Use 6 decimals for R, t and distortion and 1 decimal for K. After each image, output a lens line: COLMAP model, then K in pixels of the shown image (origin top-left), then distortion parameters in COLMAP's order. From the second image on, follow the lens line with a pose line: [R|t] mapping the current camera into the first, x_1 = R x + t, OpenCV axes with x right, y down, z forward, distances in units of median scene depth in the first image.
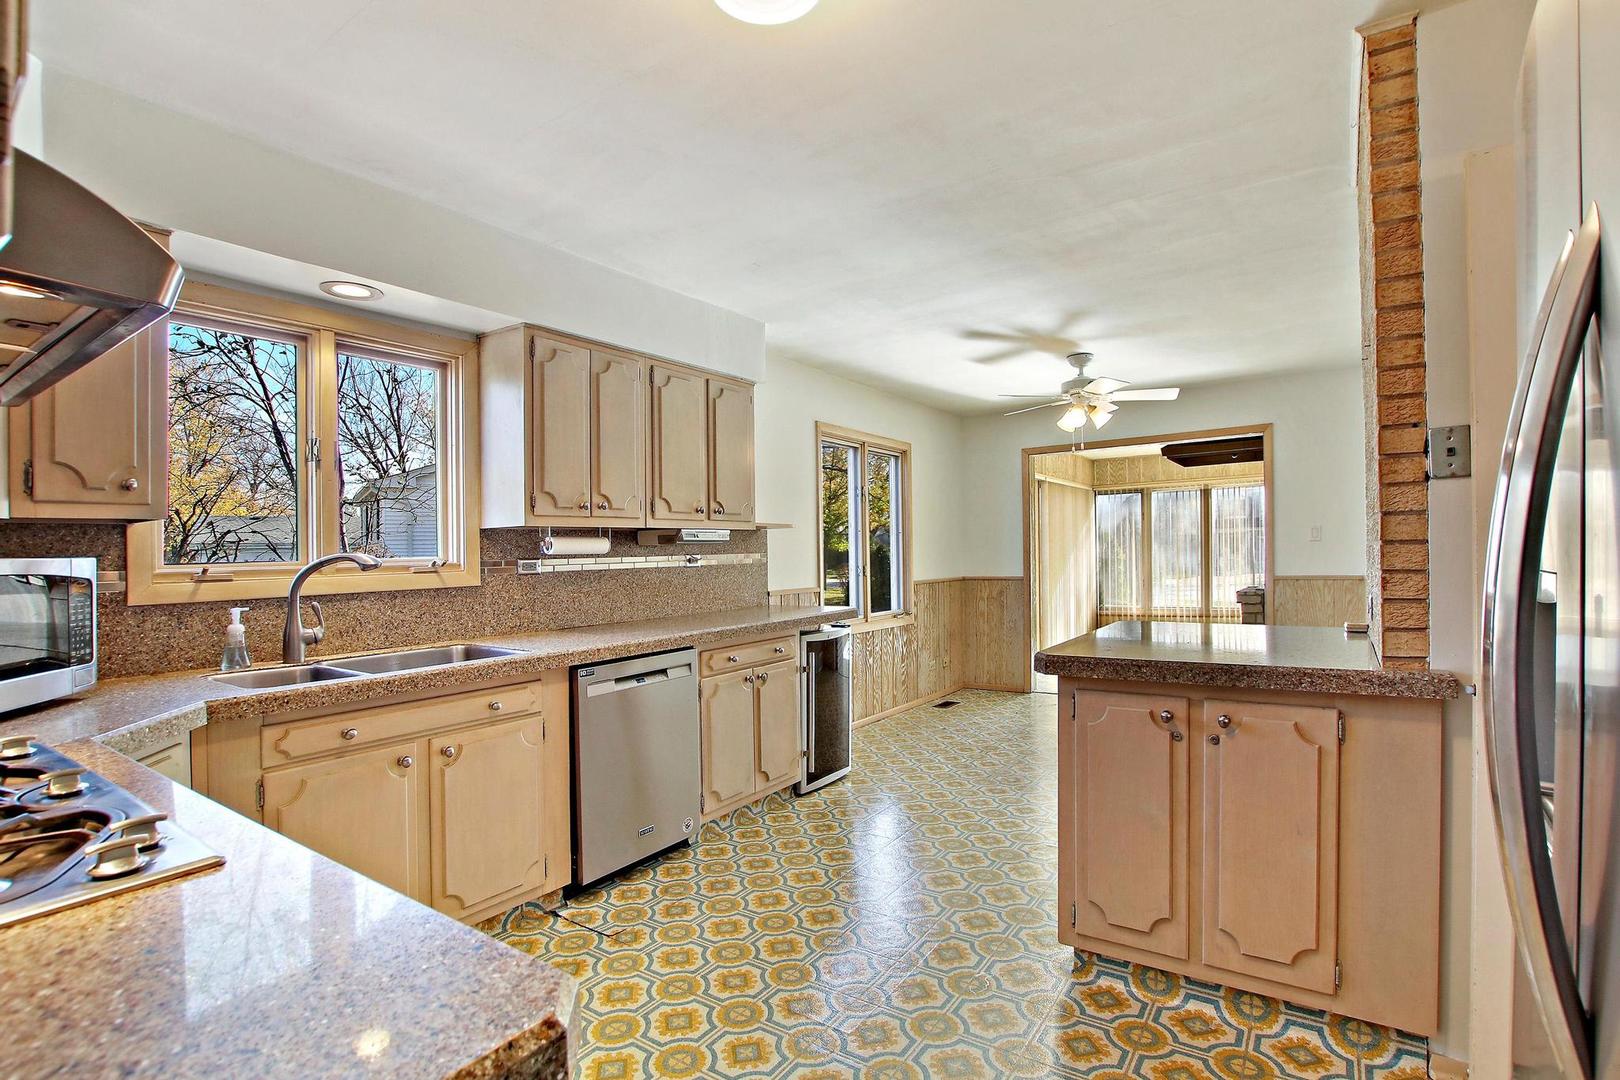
lens RADIAL K [[751.8, 0, 813.0], [0, 751.8, 552.6], [0, 0, 1]] dist [-0.024055, 0.000469]
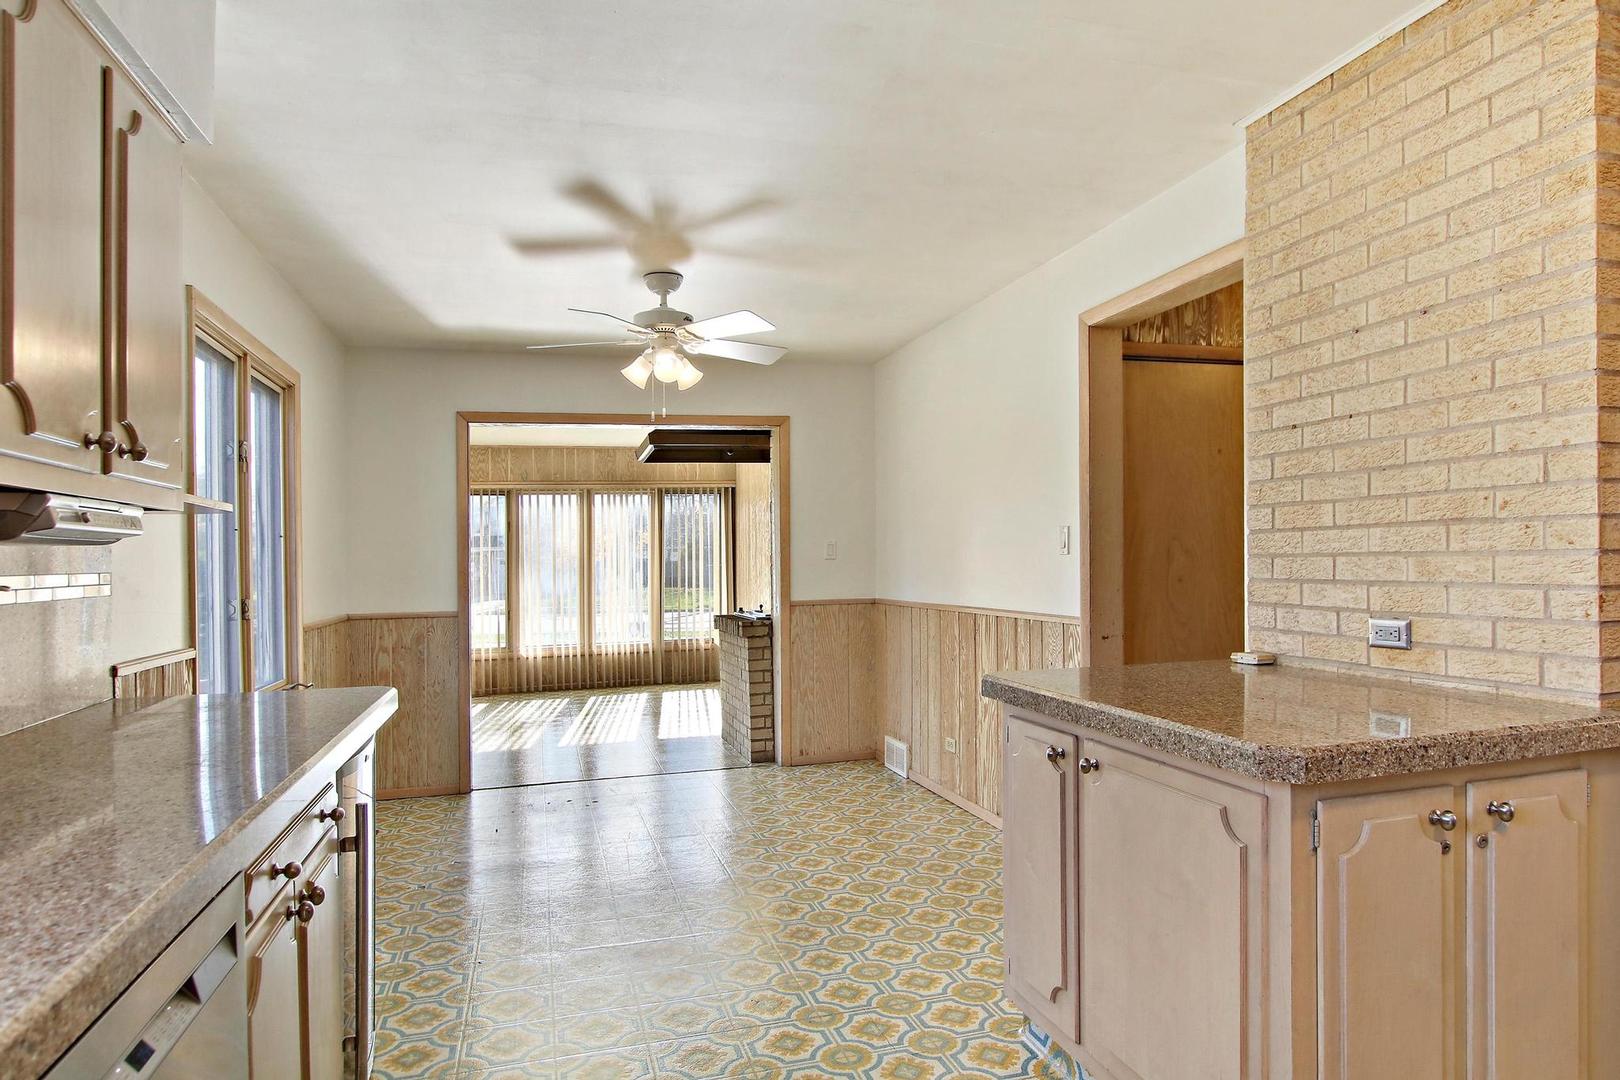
lens RADIAL K [[944.1, 0, 820.5], [0, 944.1, 552.9], [0, 0, 1]] dist [-0.041622, -0.003086]
pose [[0.643880, 0.017406, 0.764929, -0.160298], [0.001819, 0.999704, -0.024280, 0.003089], [-0.765125, 0.017025, 0.643657, 0.304273]]
